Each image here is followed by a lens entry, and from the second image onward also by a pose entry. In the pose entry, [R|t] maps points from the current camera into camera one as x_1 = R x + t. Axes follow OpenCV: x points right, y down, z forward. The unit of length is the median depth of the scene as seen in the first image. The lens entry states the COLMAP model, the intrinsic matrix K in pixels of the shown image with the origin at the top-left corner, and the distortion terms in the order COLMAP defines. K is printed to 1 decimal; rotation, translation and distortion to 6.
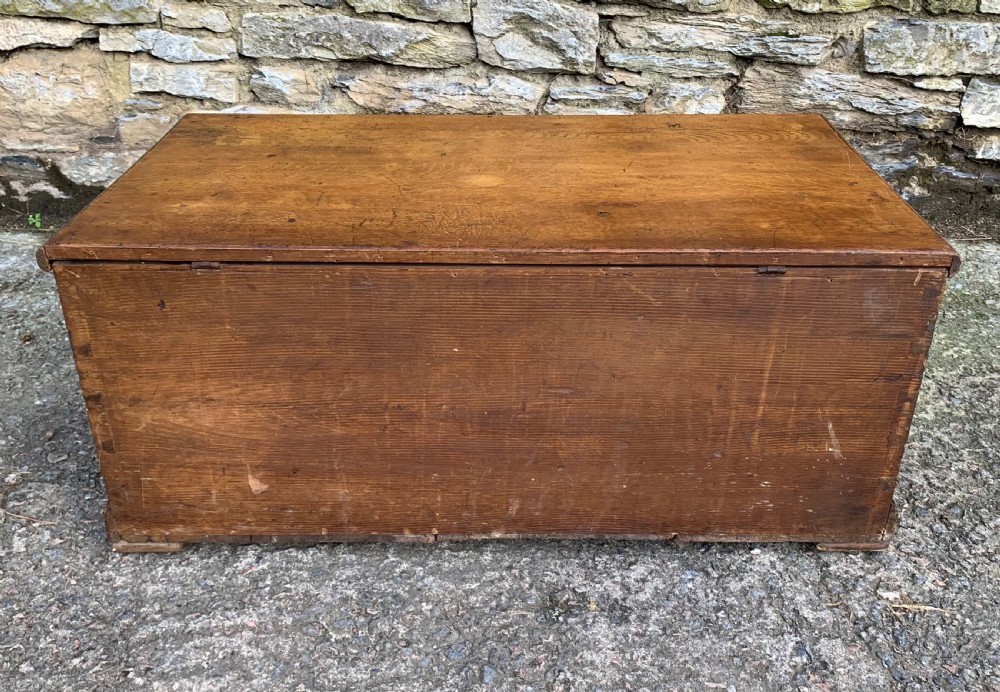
lens RADIAL K [[916.5, 0, 504.6], [0, 916.5, 317.0], [0, 0, 1]] dist [0.033035, -0.038767]
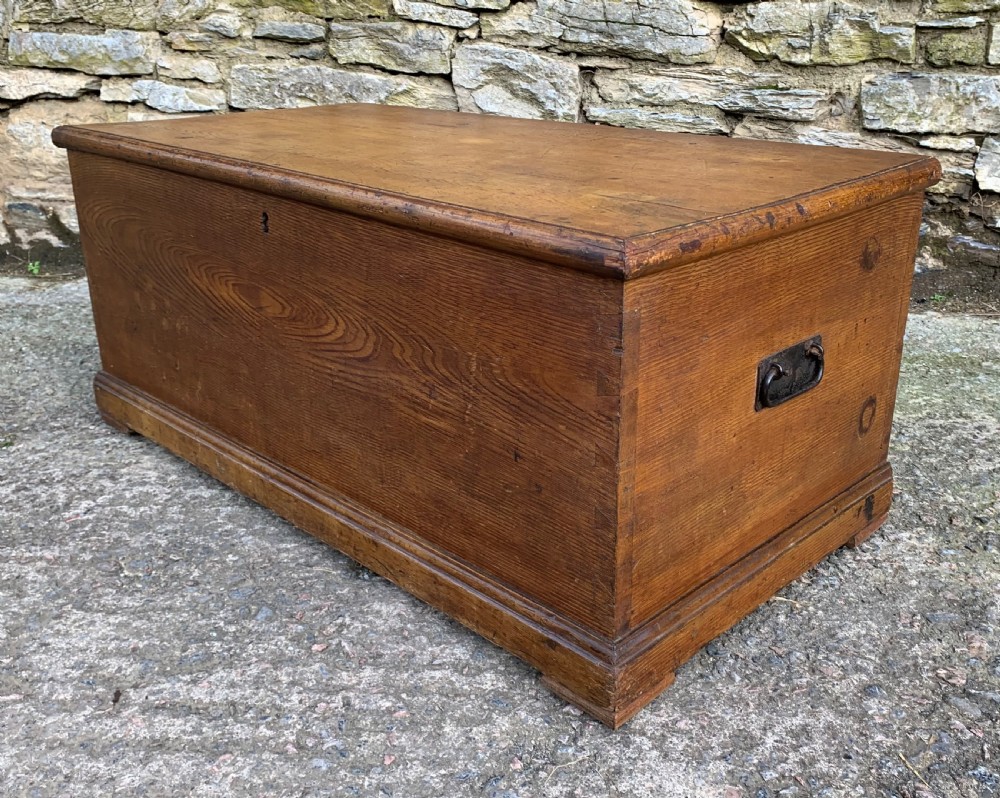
lens RADIAL K [[967.3, 0, 511.2], [0, 967.3, 394.8], [0, 0, 1]] dist [0.012319, -0.002631]
pose [[0.990087, 0.047473, -0.132187, 0.181091], [-0.063233, 0.991033, -0.117708, 0.140282], [0.125413, 0.124900, 0.984211, 0.022605]]
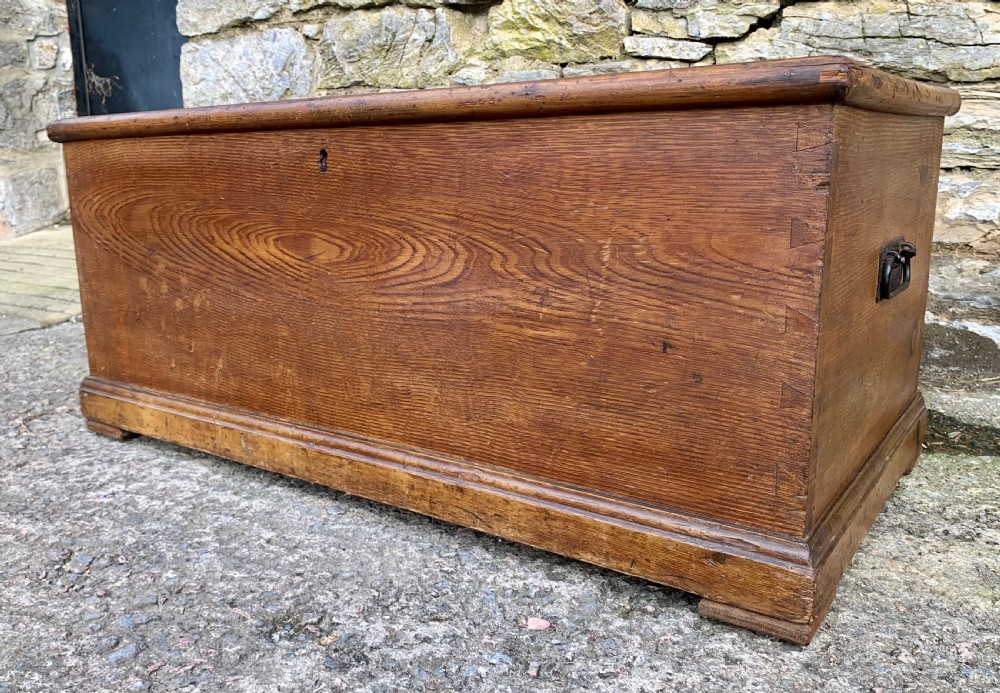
lens RADIAL K [[828.6, 0, 460.1], [0, 828.6, 352.2], [0, 0, 1]] dist [0.007041, 0.000508]
pose [[0.819416, 0.113053, -0.561939, 0.275080], [-0.255243, 0.949762, -0.181116, 0.113882], [0.513233, 0.291840, 0.807107, 0.285763]]
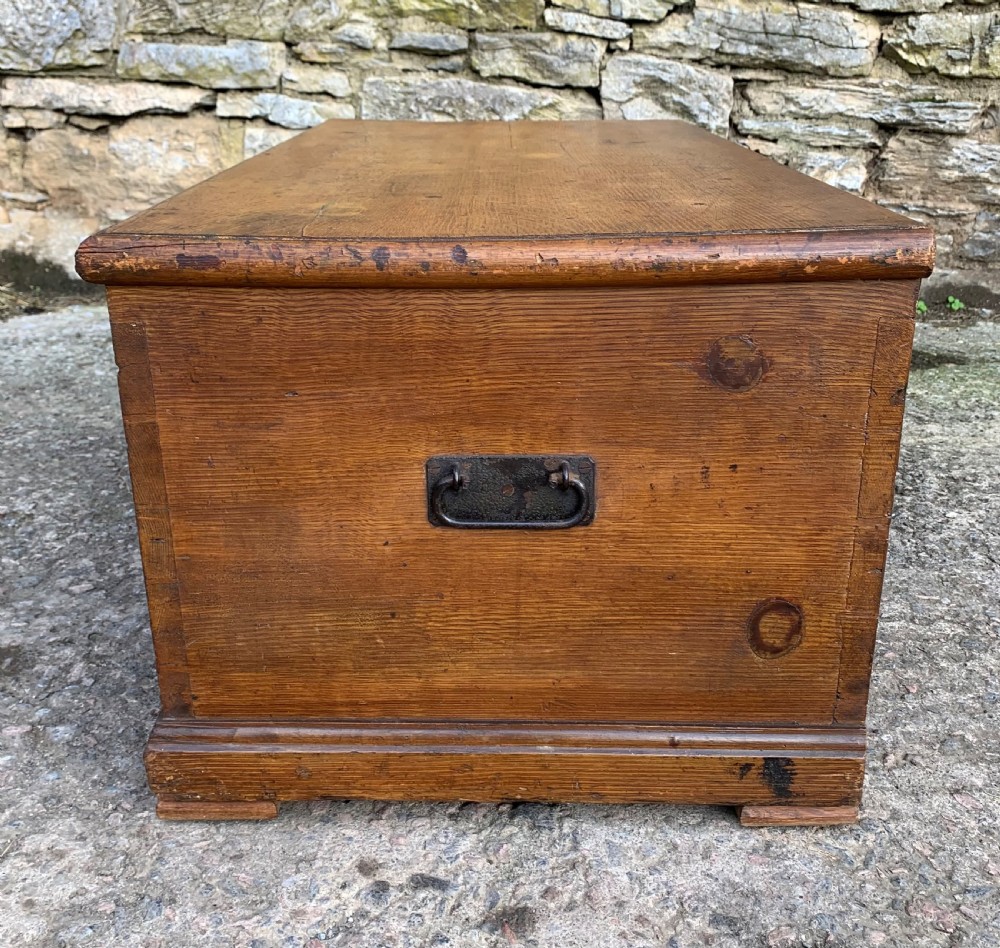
lens RADIAL K [[1072.8, 0, 489.4], [0, 1072.8, 451.8], [0, 0, 1]] dist [0.005826, -0.000403]
pose [[0.998441, 0.020835, -0.051786, -0.084055], [-0.027804, 0.990078, -0.137737, 0.214263], [0.048403, 0.138962, 0.989114, -0.064156]]
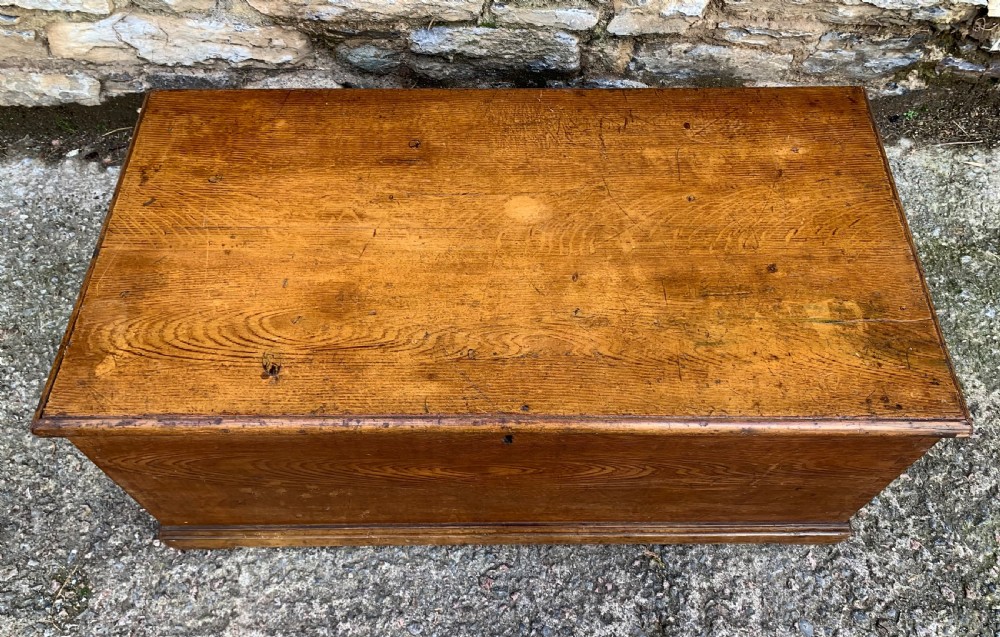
lens RADIAL K [[797.5, 0, 500.0], [0, 797.5, 318.5], [0, 0, 1]] dist [-0.003645, 0.016236]
pose [[0.998967, -0.038850, 0.023554, 0.024275], [0.022573, 0.874349, 0.484773, -0.342355], [-0.039428, -0.483740, 0.874323, 0.250316]]
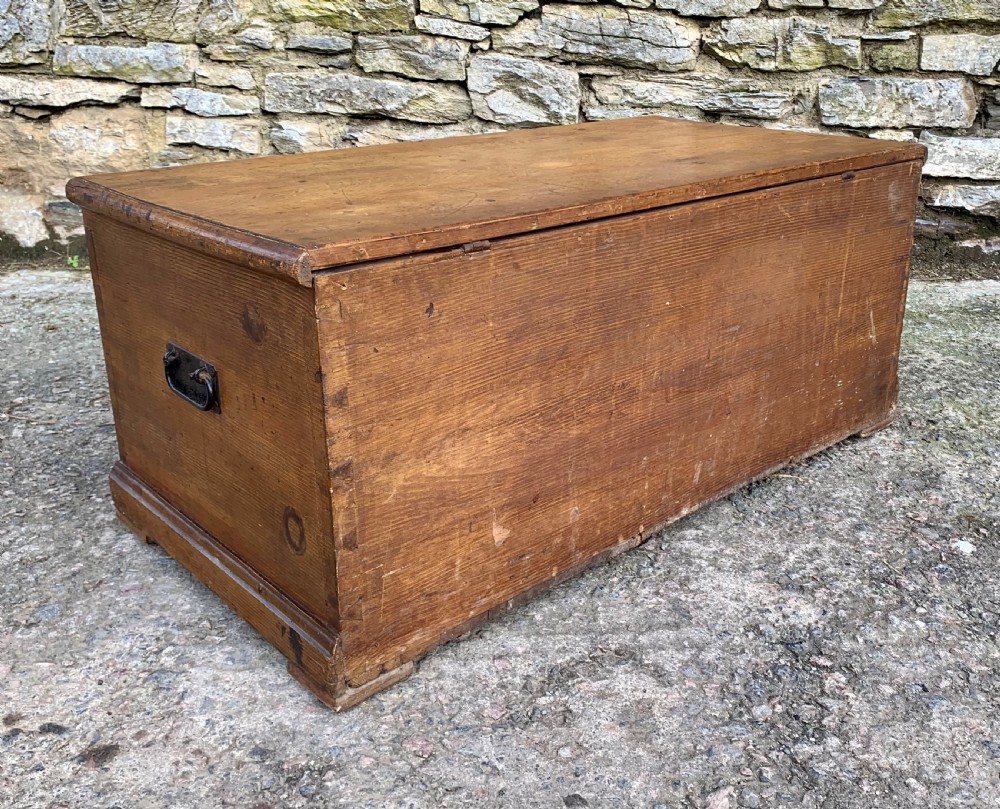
lens RADIAL K [[990.6, 0, 550.2], [0, 990.6, 369.7], [0, 0, 1]] dist [0.064257, -0.118204]
pose [[0.998900, 0.010955, -0.045599, 0.125256], [-0.018026, 0.987324, -0.157690, 0.217701], [0.043294, 0.158338, 0.986435, -0.141961]]
